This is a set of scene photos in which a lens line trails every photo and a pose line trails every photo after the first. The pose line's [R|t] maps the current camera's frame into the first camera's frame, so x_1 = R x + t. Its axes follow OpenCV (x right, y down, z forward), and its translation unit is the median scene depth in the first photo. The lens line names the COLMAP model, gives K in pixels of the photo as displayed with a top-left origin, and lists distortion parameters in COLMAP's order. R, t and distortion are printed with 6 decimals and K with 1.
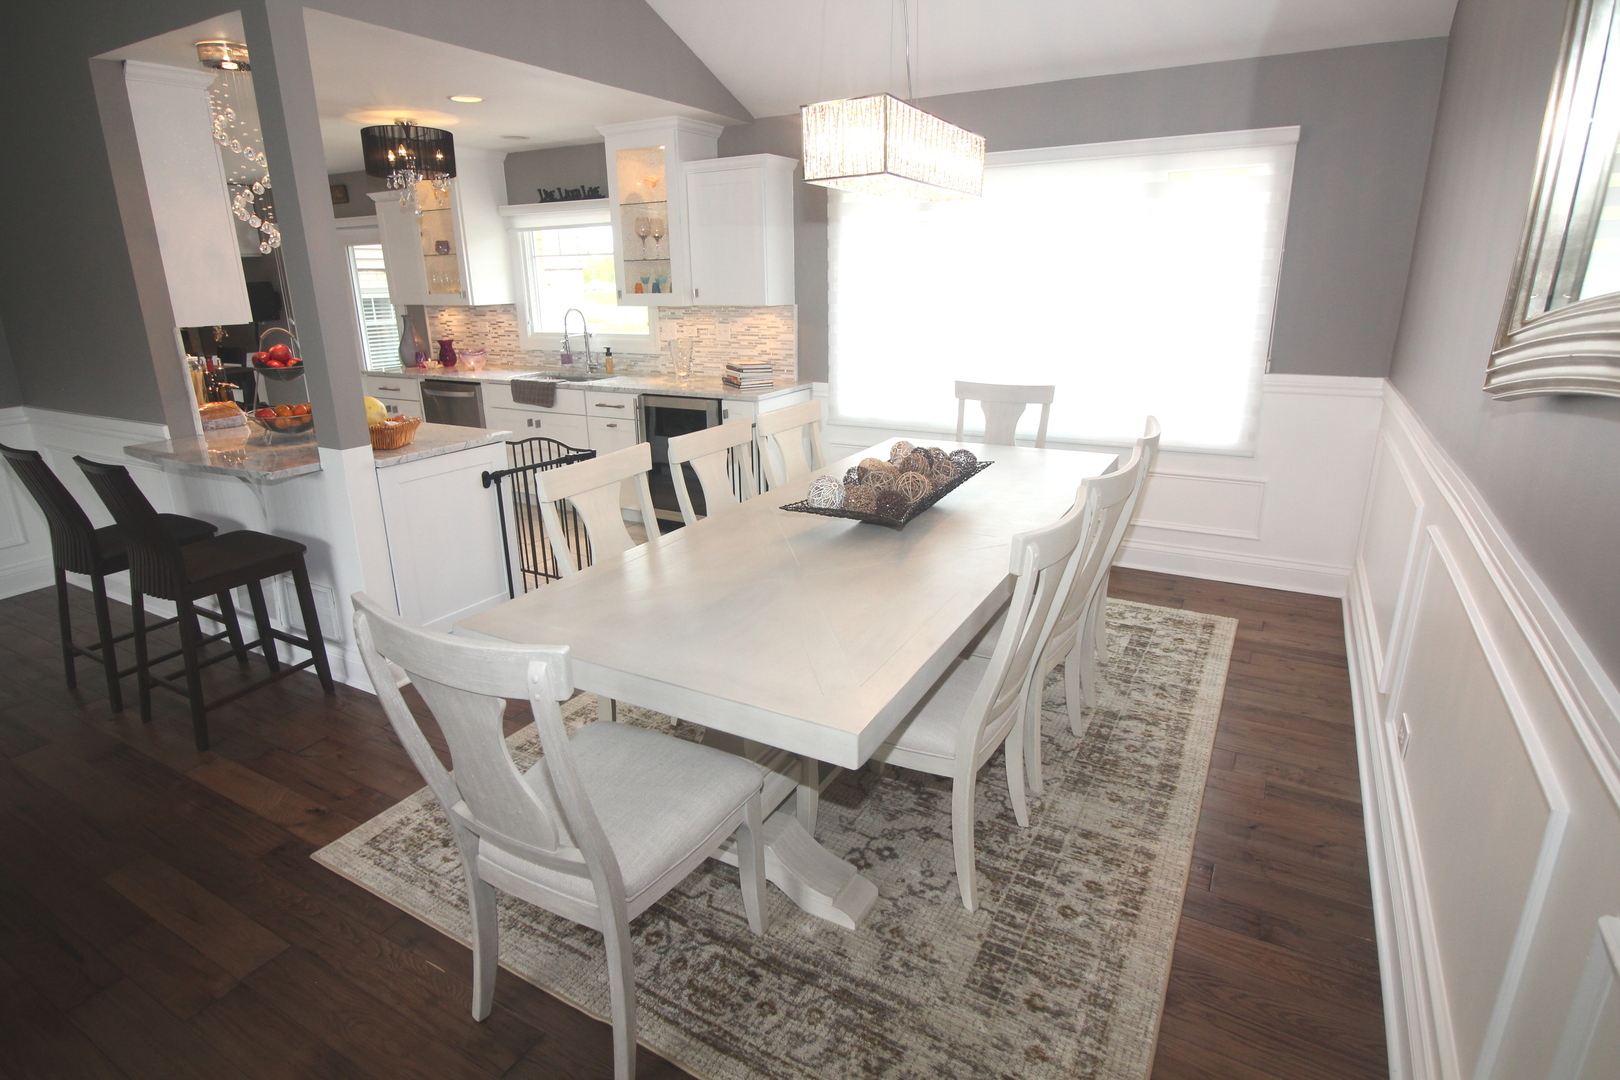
lens RADIAL K [[860.4, 0, 807.8], [0, 860.4, 536.3], [0, 0, 1]] dist [0.003516, 0.001947]
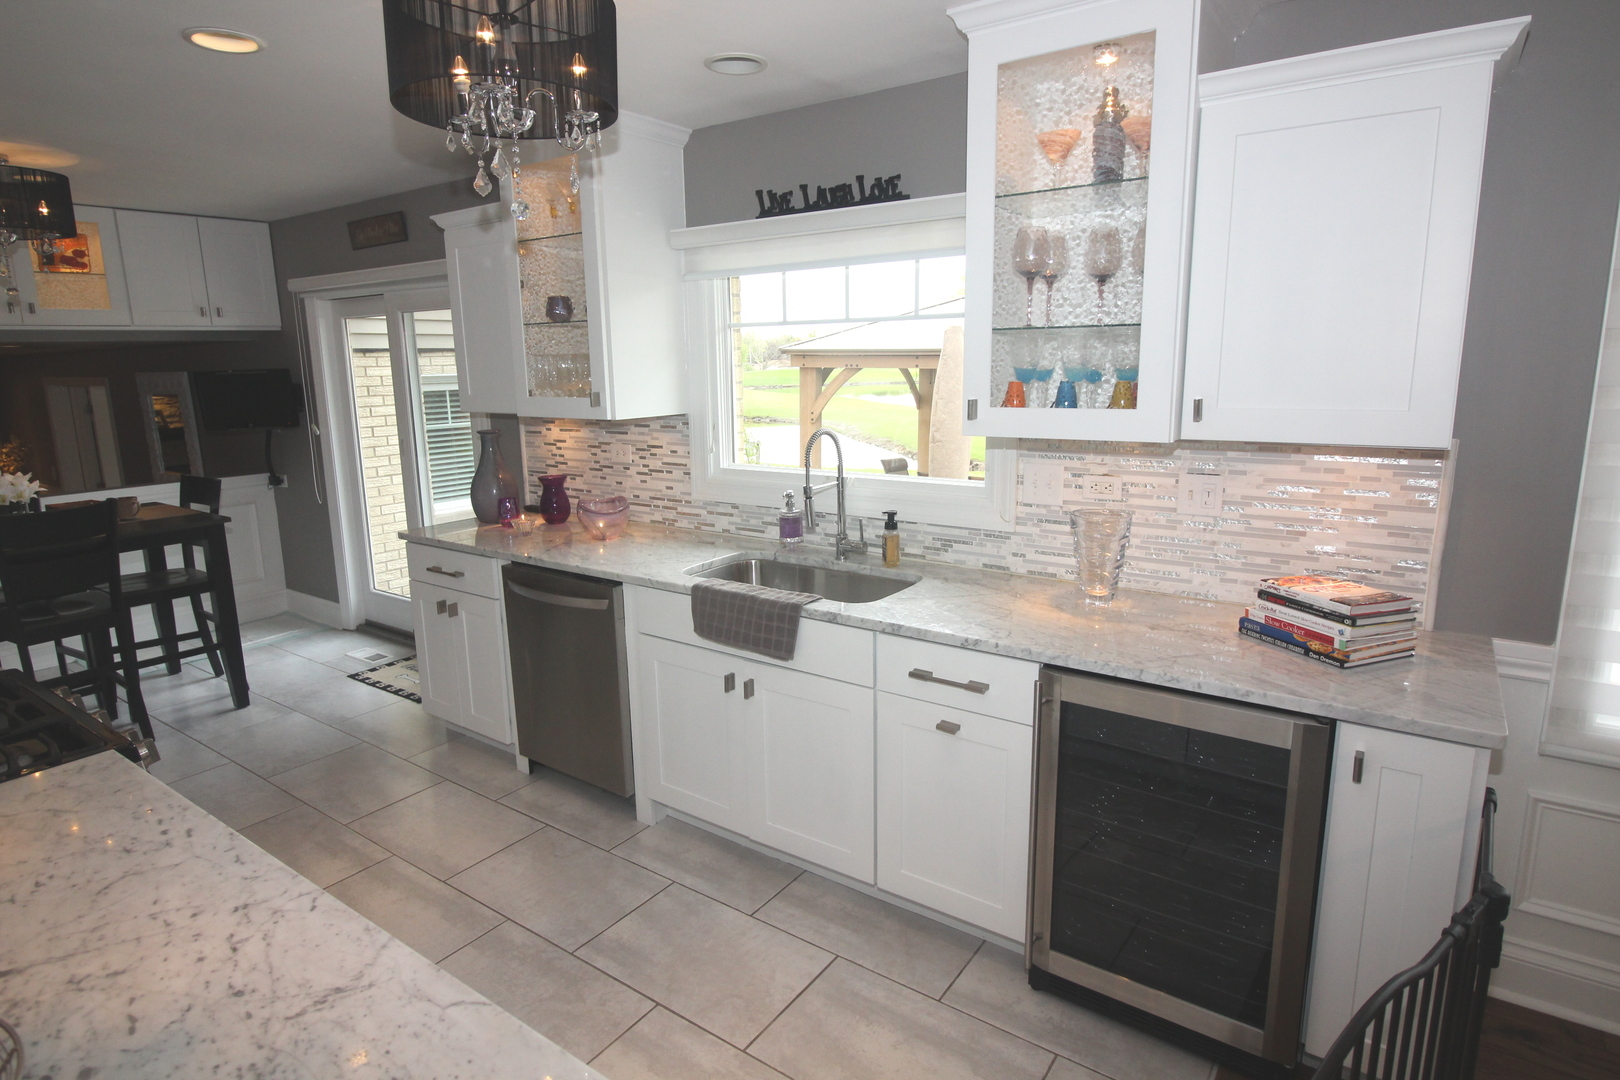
lens RADIAL K [[860.4, 0, 804.5], [0, 860.4, 517.5], [0, 0, 1]] dist [0.003516, 0.001947]
pose [[0.995695, 0.014332, -0.091578, -0.226950], [-0.023716, 0.994479, -0.102217, -0.160954], [0.089608, 0.103949, 0.990538, 0.511288]]
